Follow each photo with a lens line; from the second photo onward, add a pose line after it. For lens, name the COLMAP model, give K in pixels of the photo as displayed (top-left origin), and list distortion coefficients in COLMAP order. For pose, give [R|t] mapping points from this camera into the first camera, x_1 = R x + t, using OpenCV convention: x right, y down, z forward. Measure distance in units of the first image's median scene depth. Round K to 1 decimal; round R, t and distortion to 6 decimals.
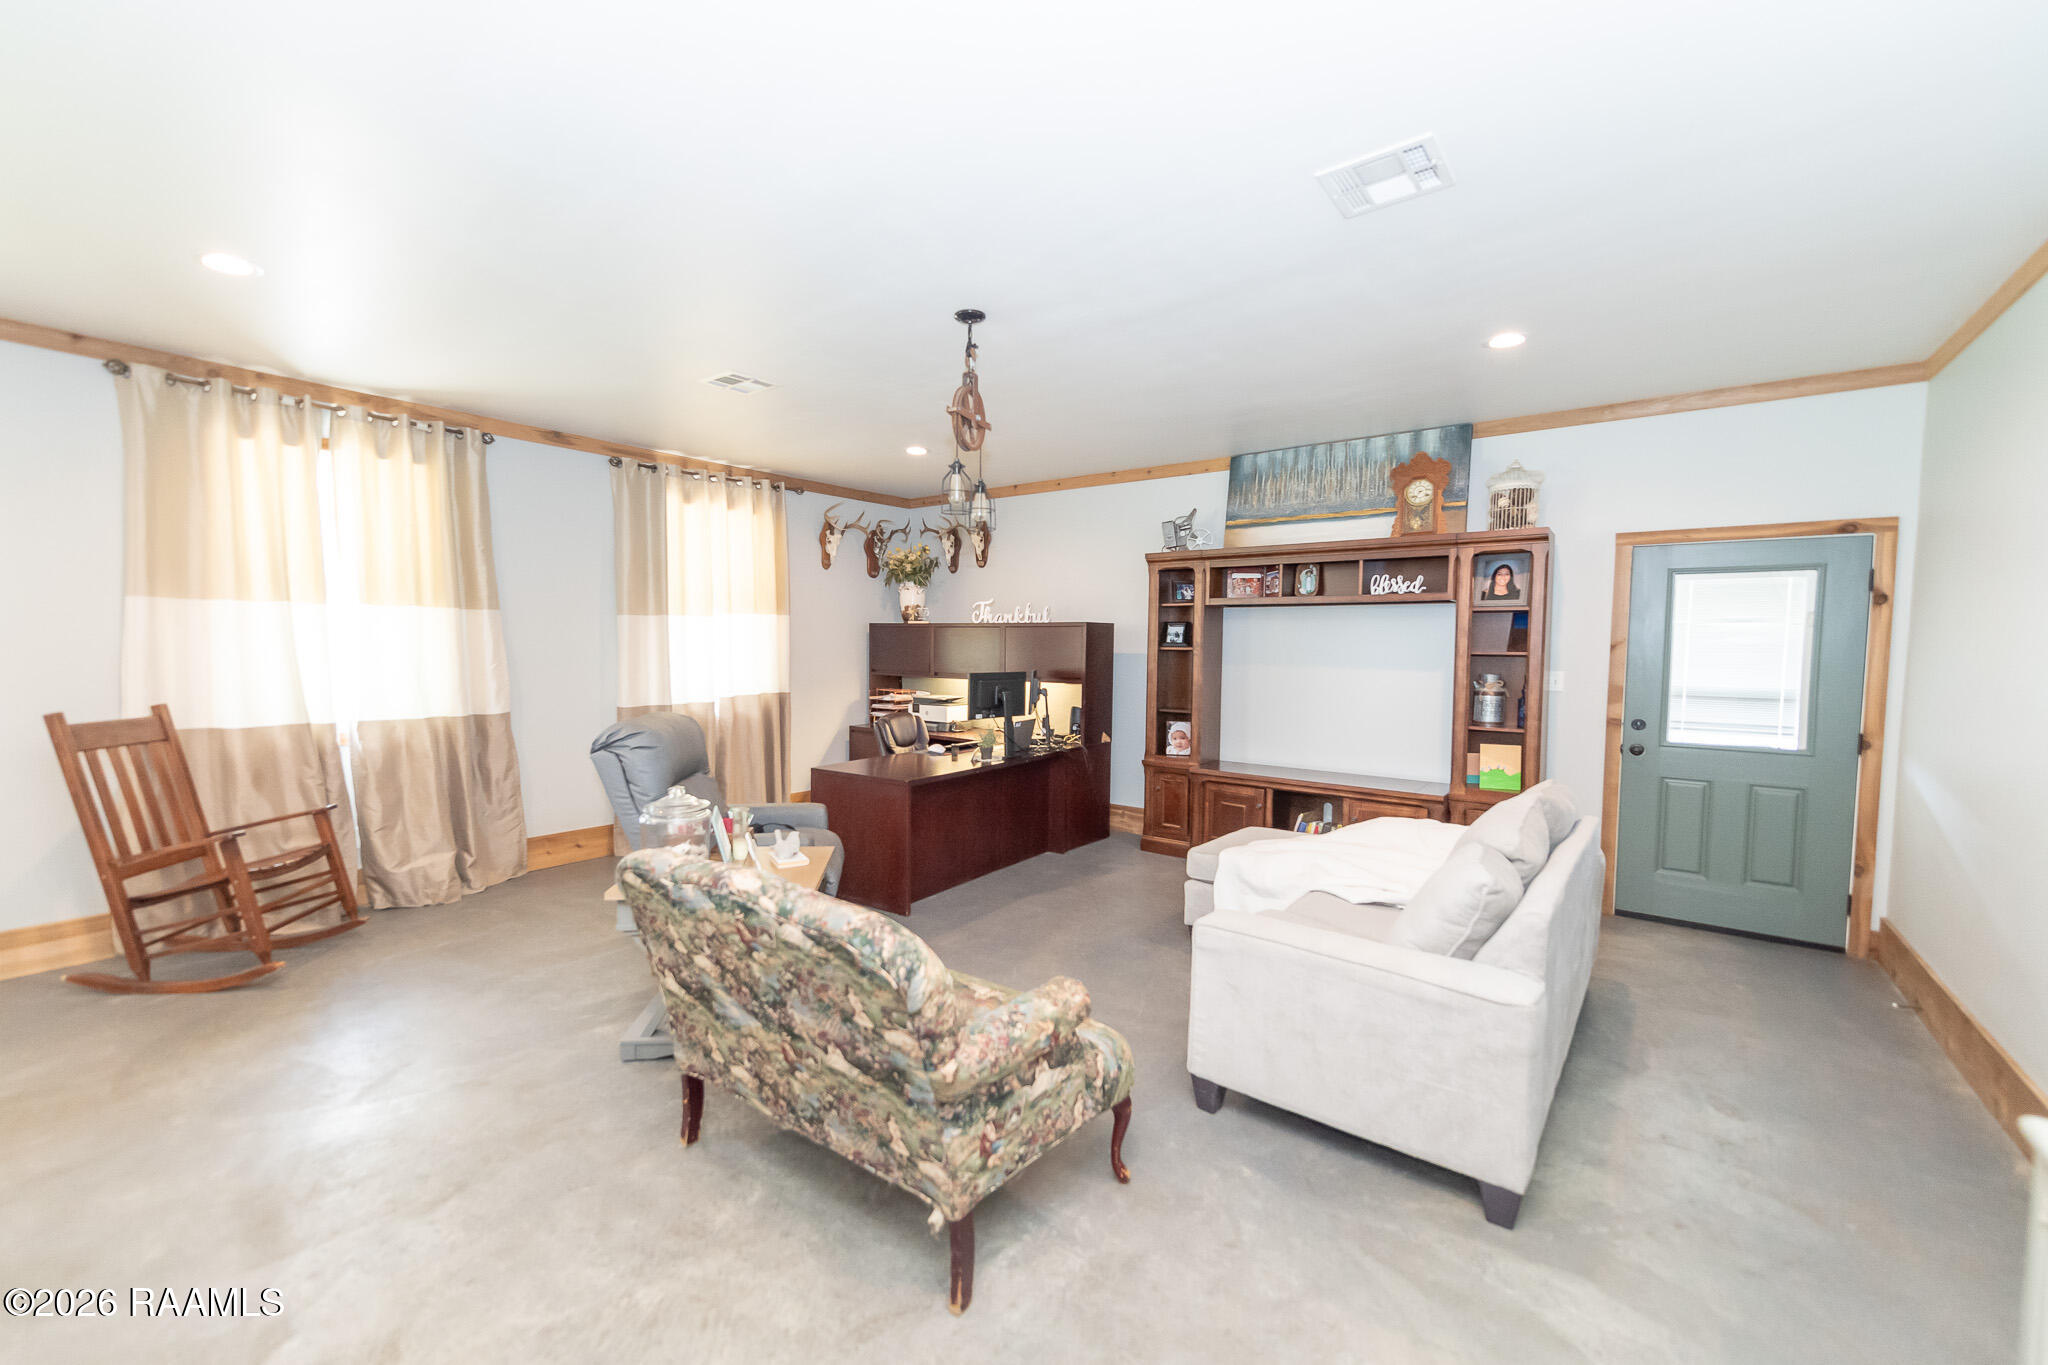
lens RADIAL K [[827.2, 0, 1006.0], [0, 827.2, 680.1], [0, 0, 1]] dist [0.011710, -0.000344]
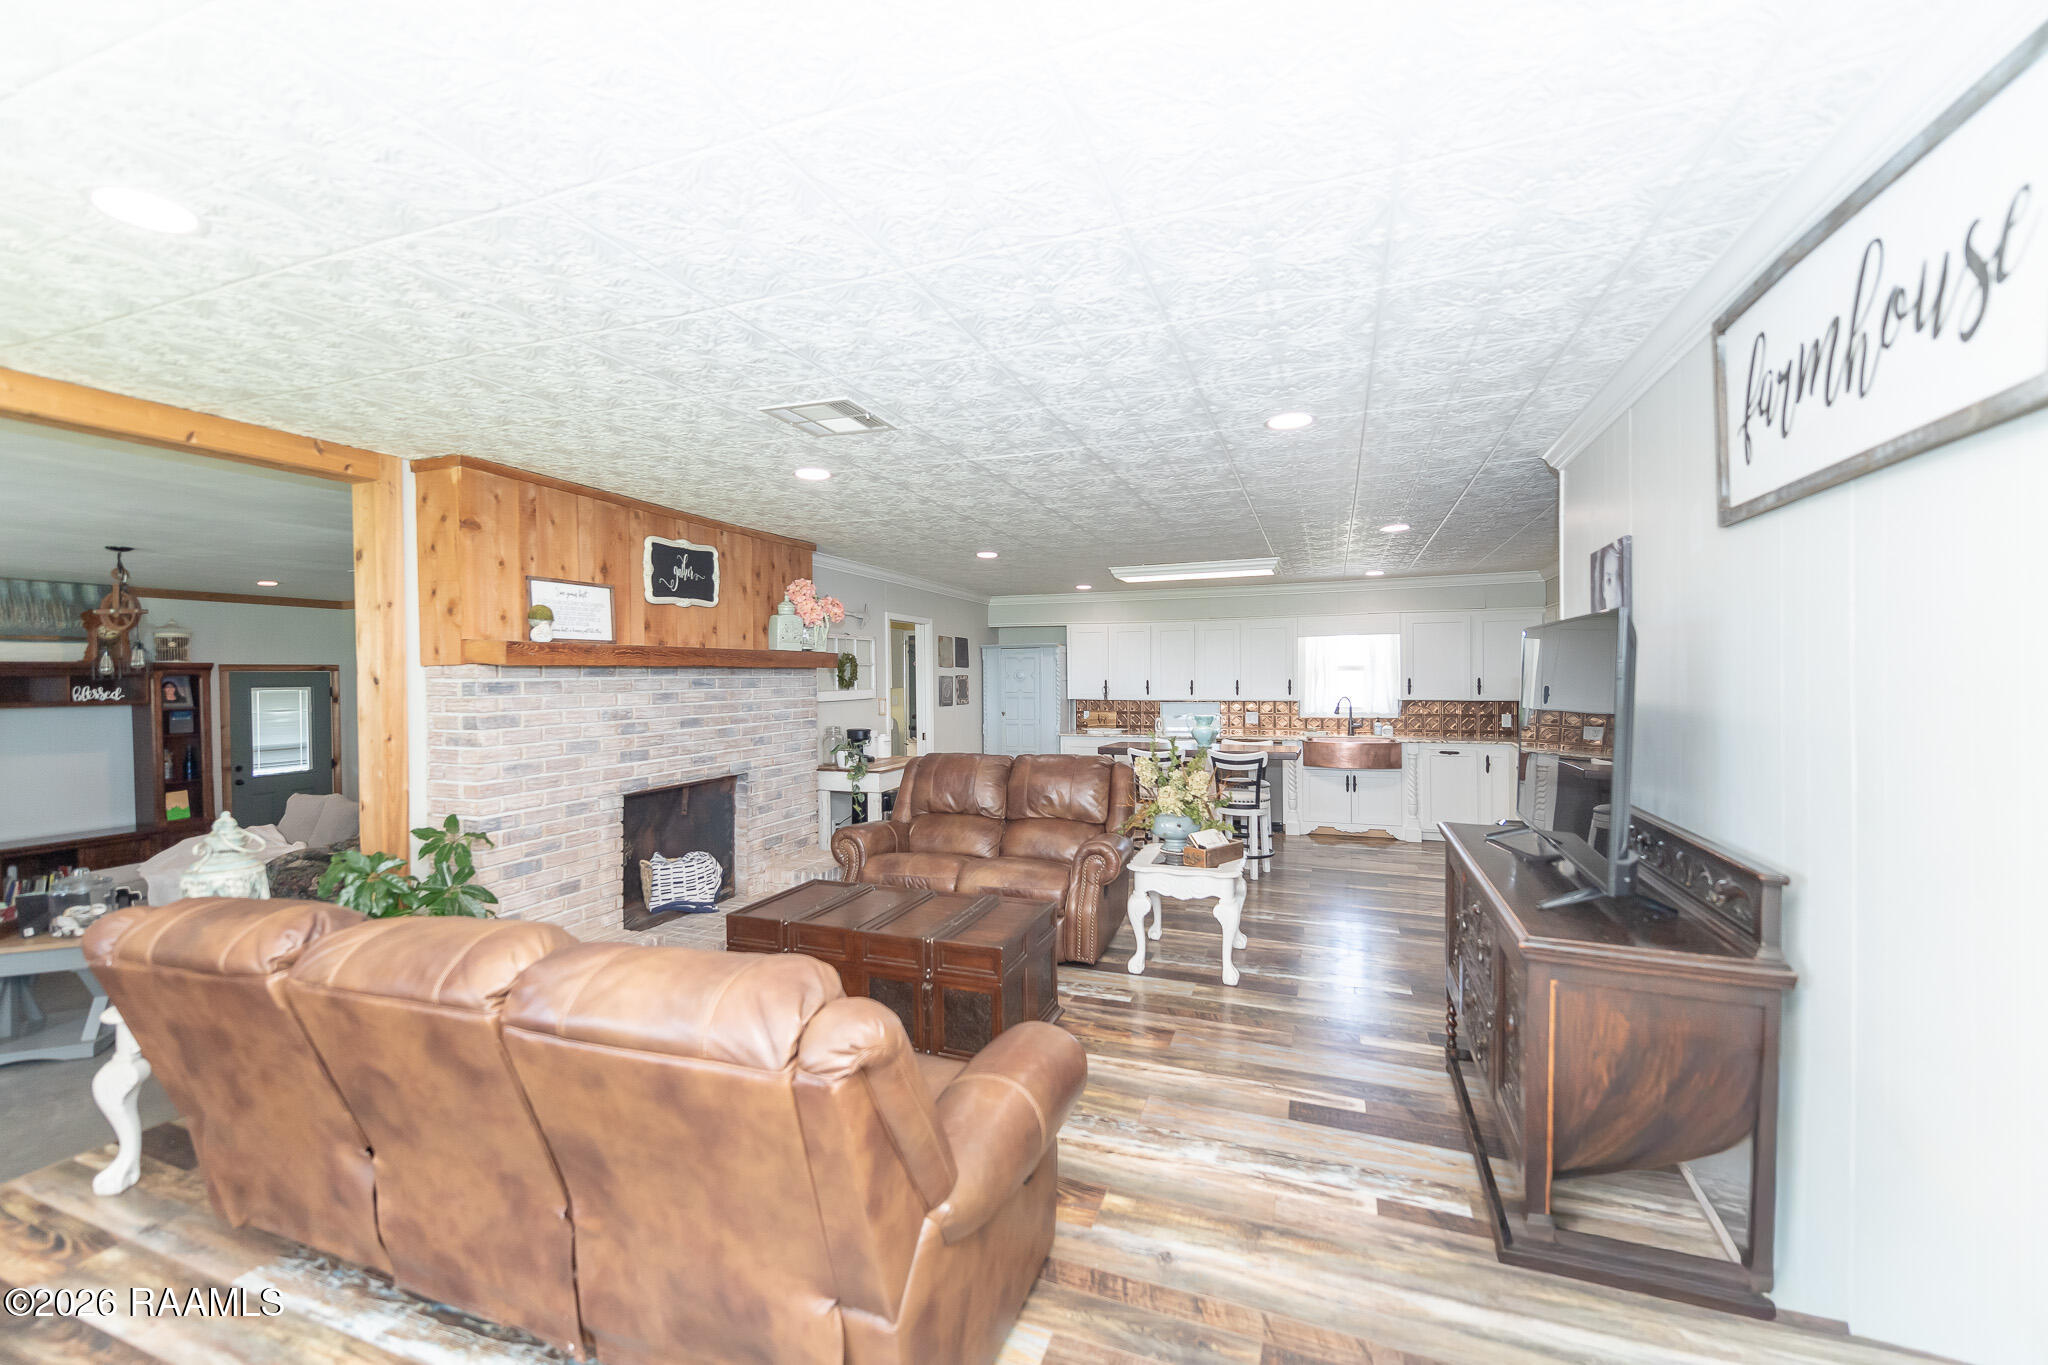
lens RADIAL K [[827.2, 0, 1006.0], [0, 827.2, 680.1], [0, 0, 1]] dist [0.011710, -0.000344]
pose [[-0.282376, -0.006417, 0.959282, -1.516839], [0.054944, 0.998228, 0.022851, -0.092752], [-0.957729, 0.059160, -0.281523, -0.121684]]
